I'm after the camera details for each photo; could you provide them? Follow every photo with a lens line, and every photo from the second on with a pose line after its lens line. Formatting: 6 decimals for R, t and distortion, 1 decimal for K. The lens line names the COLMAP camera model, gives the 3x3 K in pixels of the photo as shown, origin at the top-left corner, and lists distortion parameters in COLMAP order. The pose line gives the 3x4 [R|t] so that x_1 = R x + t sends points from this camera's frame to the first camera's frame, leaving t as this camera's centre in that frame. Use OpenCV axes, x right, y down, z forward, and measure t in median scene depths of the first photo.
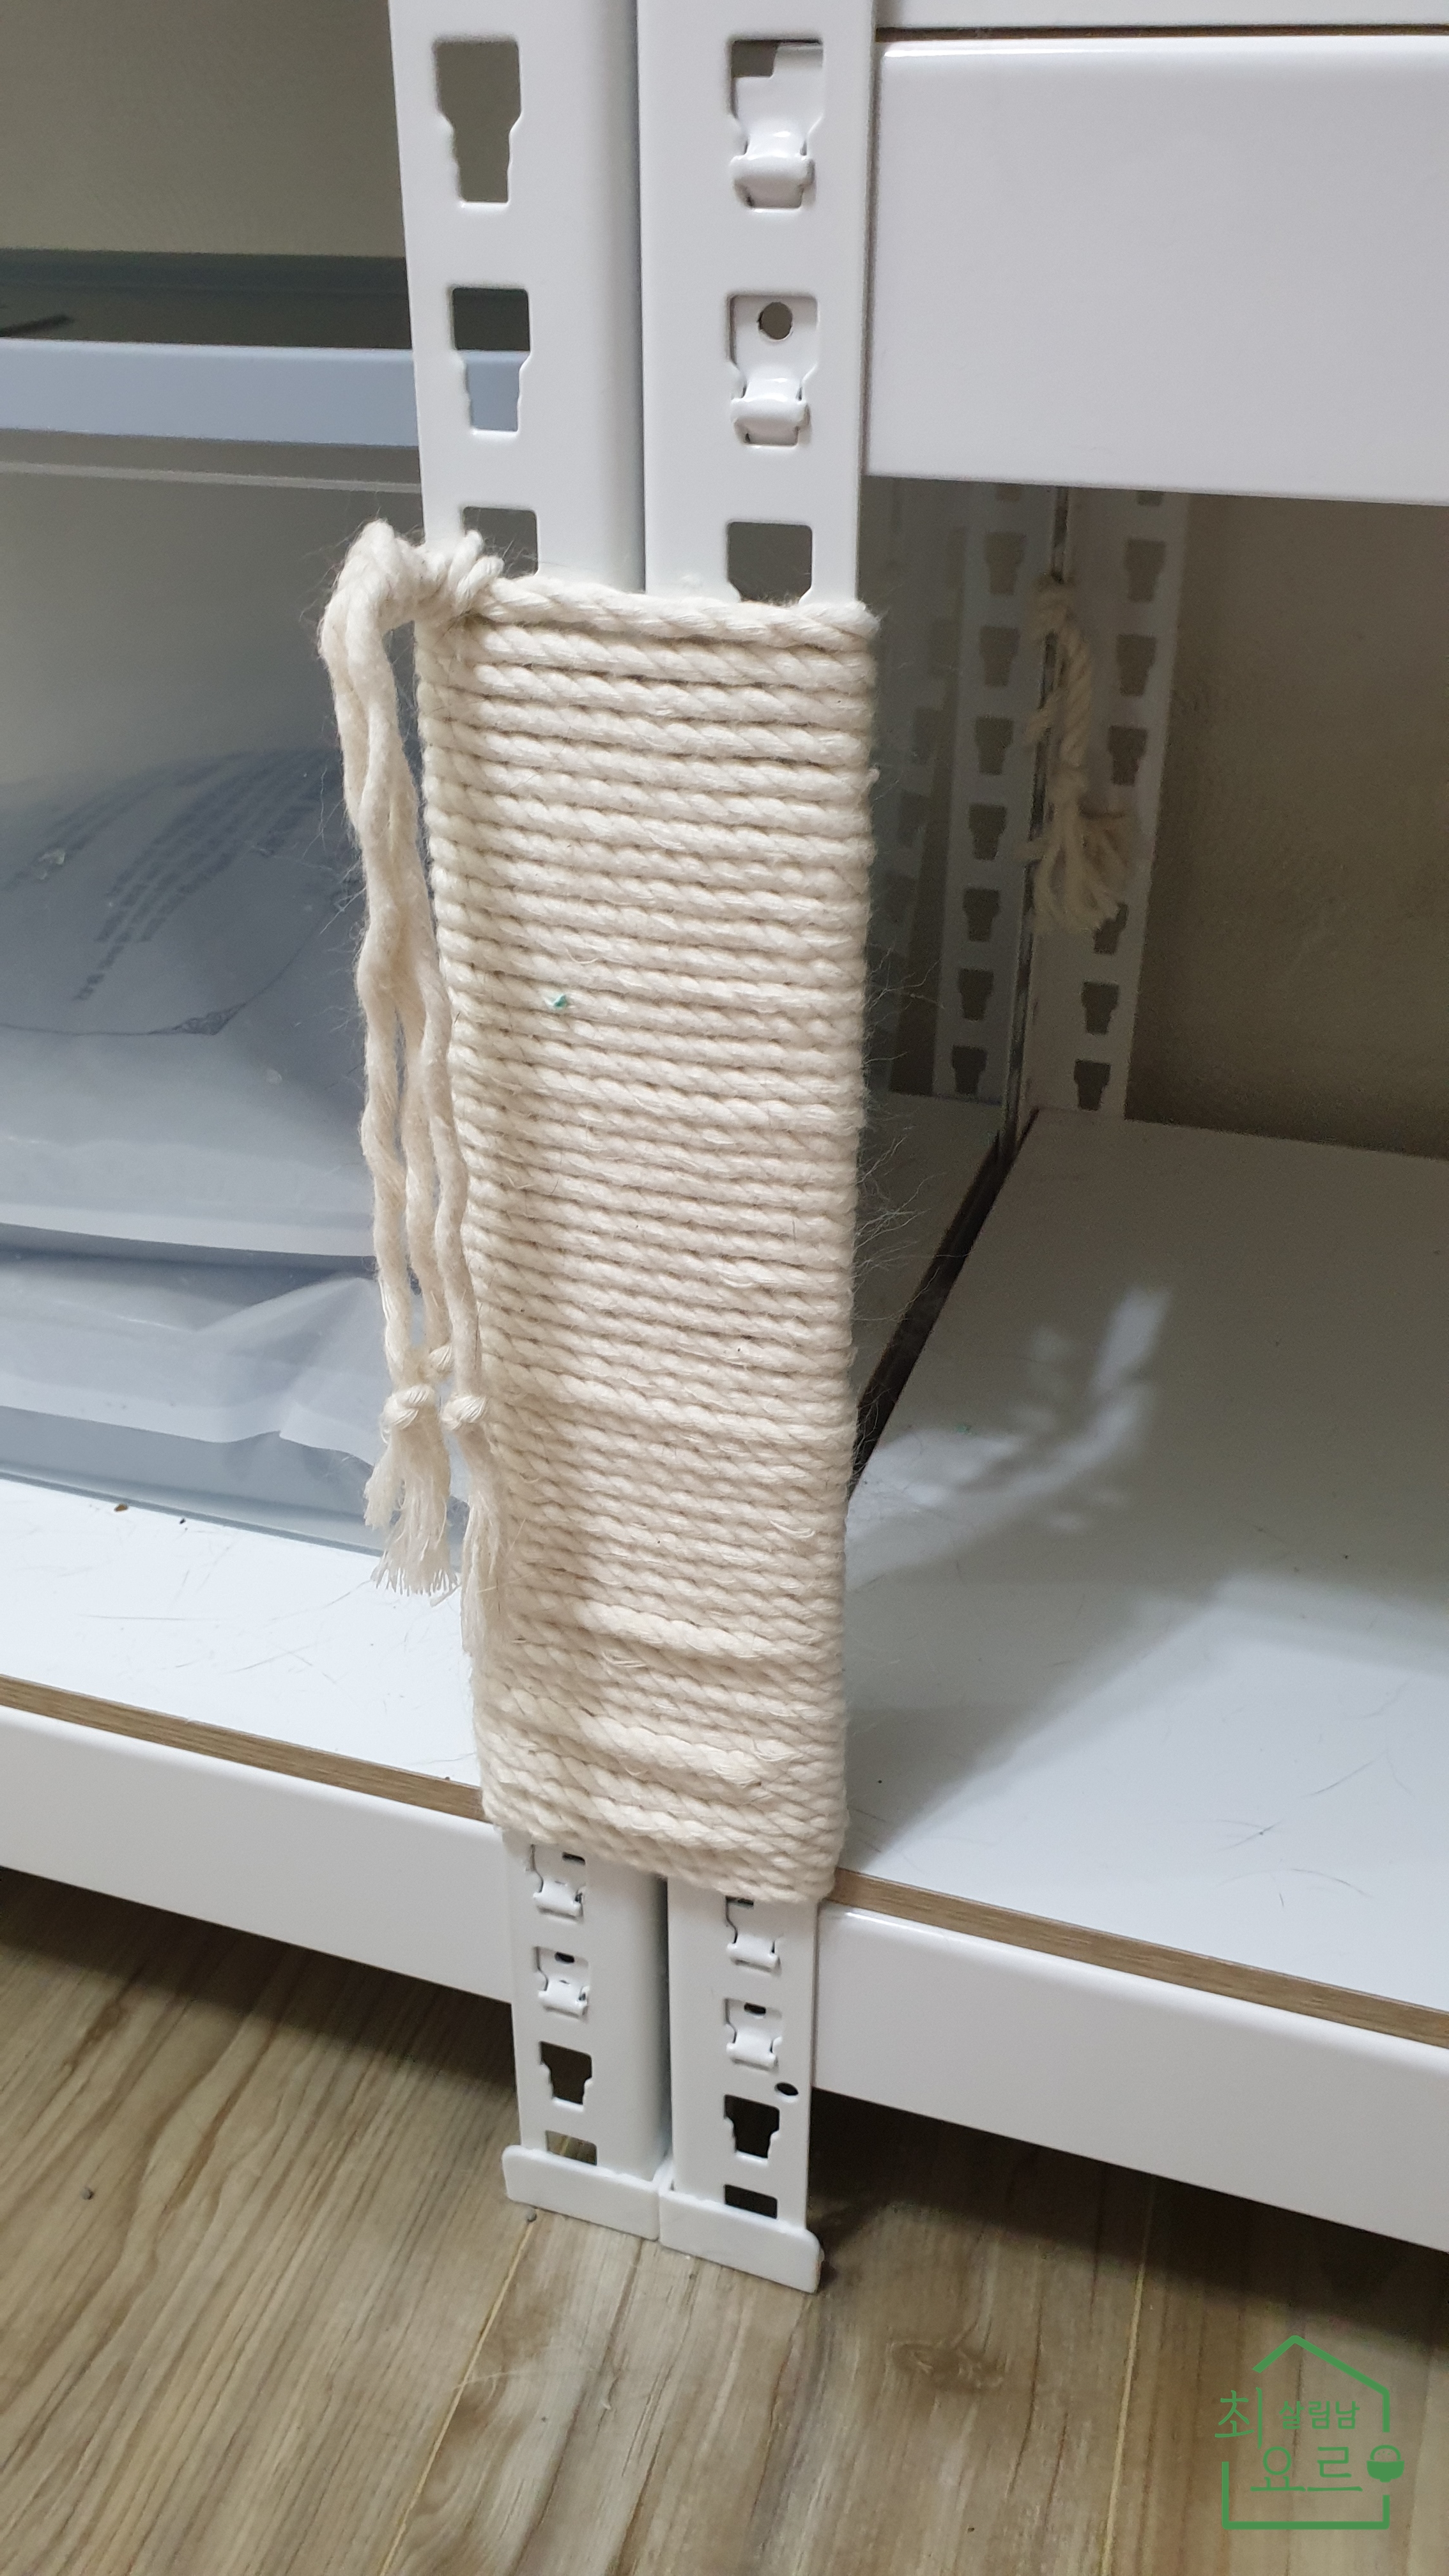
lens RADIAL K [[1971.4, 0, 725.5], [0, 1971.4, 1289.4], [0, 0, 1]] dist [-0.040174, 0.011091]
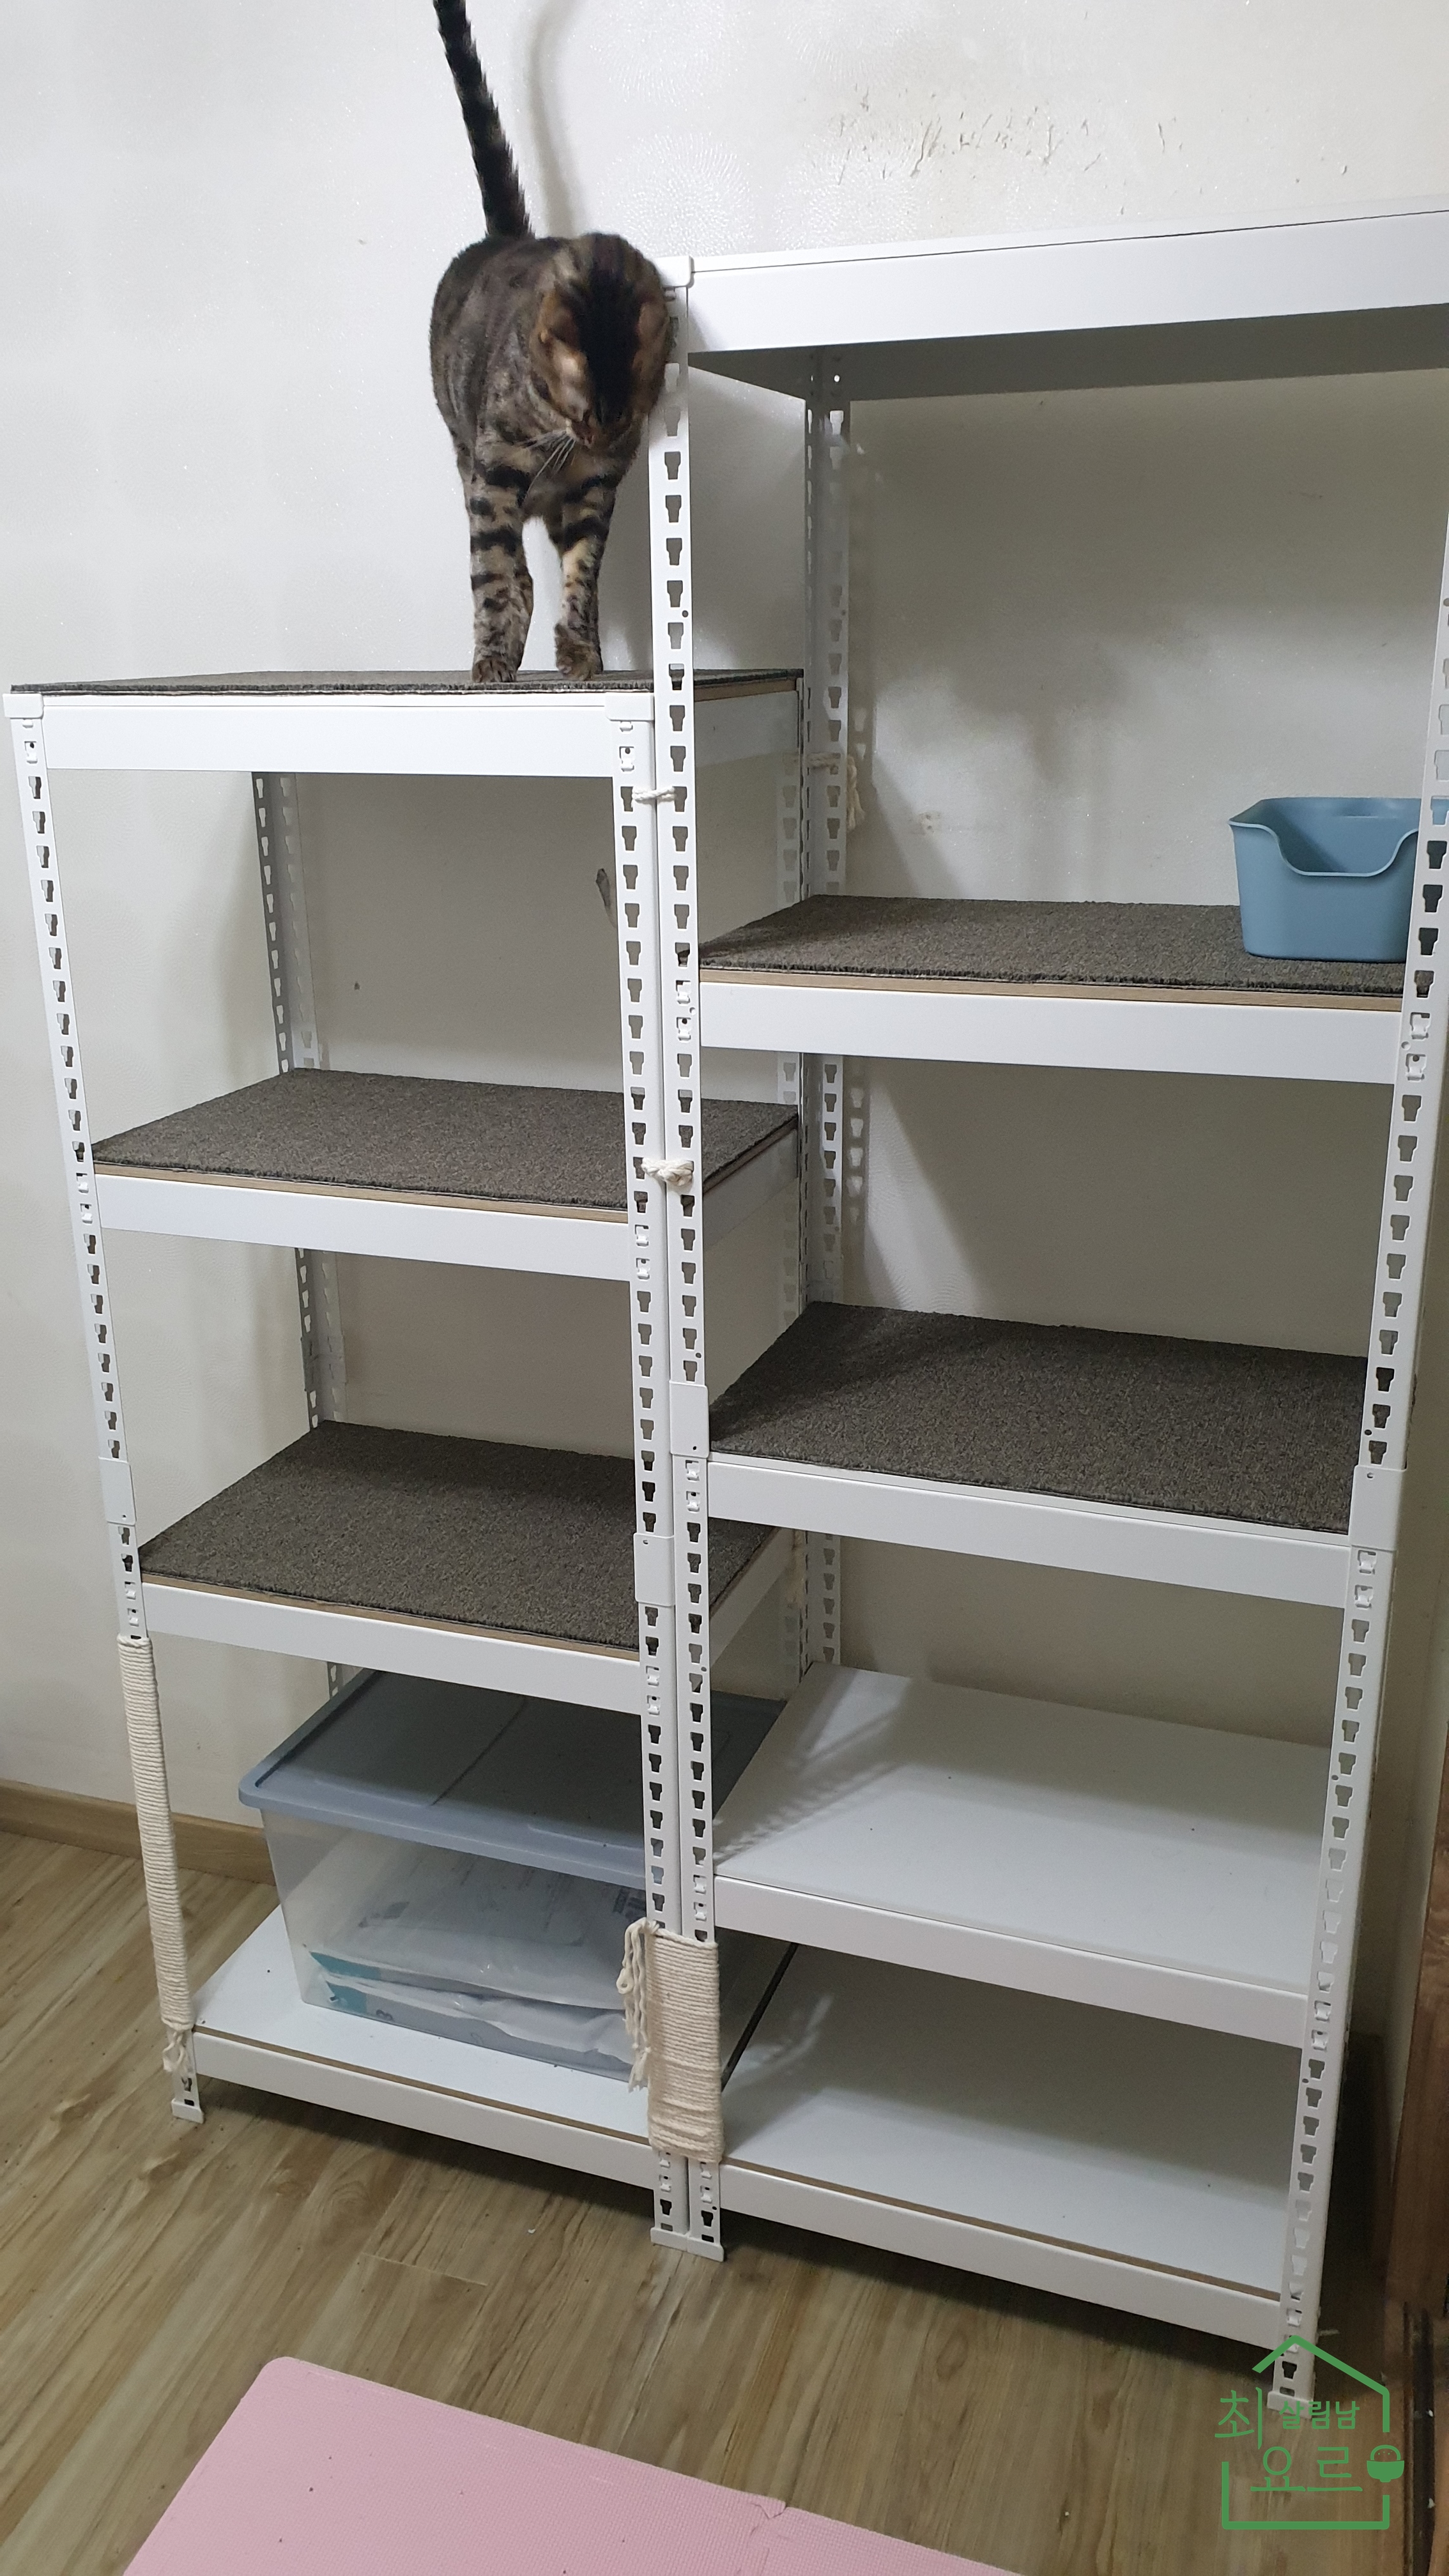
lens RADIAL K [[1971.4, 0, 728.7], [0, 1971.4, 1290.7], [0, 0, 1]] dist [-0.040174, 0.011091]
pose [[0.999336, -0.006802, -0.035807, 0.237022], [0.000240, 0.983636, -0.180165, -0.855069], [0.036447, 0.180037, 0.982984, -3.778542]]
